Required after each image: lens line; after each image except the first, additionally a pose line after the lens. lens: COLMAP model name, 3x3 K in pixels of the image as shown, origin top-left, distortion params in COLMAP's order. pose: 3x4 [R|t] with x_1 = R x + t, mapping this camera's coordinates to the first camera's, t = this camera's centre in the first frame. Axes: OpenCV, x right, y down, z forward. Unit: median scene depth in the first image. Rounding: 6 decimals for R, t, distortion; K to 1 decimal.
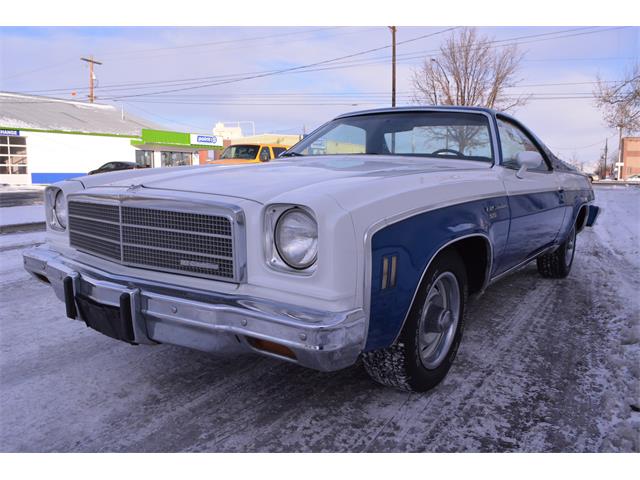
lens RADIAL K [[513.7, 0, 314.7], [0, 513.7, 250.9], [0, 0, 1]] dist [-0.087255, 0.018041]
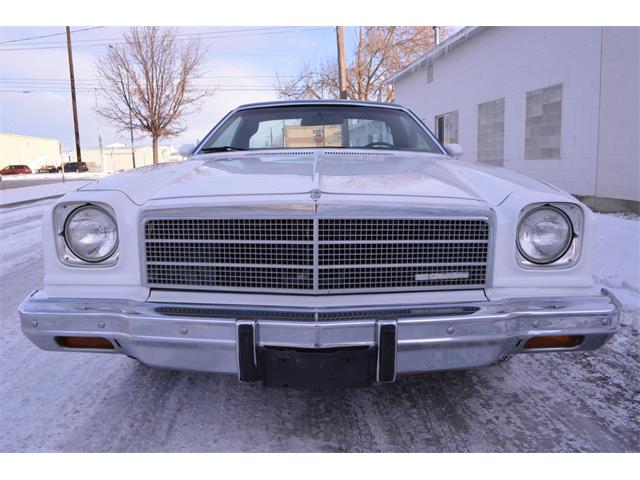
lens RADIAL K [[507.9, 0, 319.0], [0, 507.9, 251.2], [0, 0, 1]] dist [-0.089443, 0.013804]
pose [[0.804856, -0.125480, 0.580054, -0.829339], [0.111836, 0.991949, 0.059404, -0.085299], [-0.582838, 0.017059, 0.812409, 0.372778]]
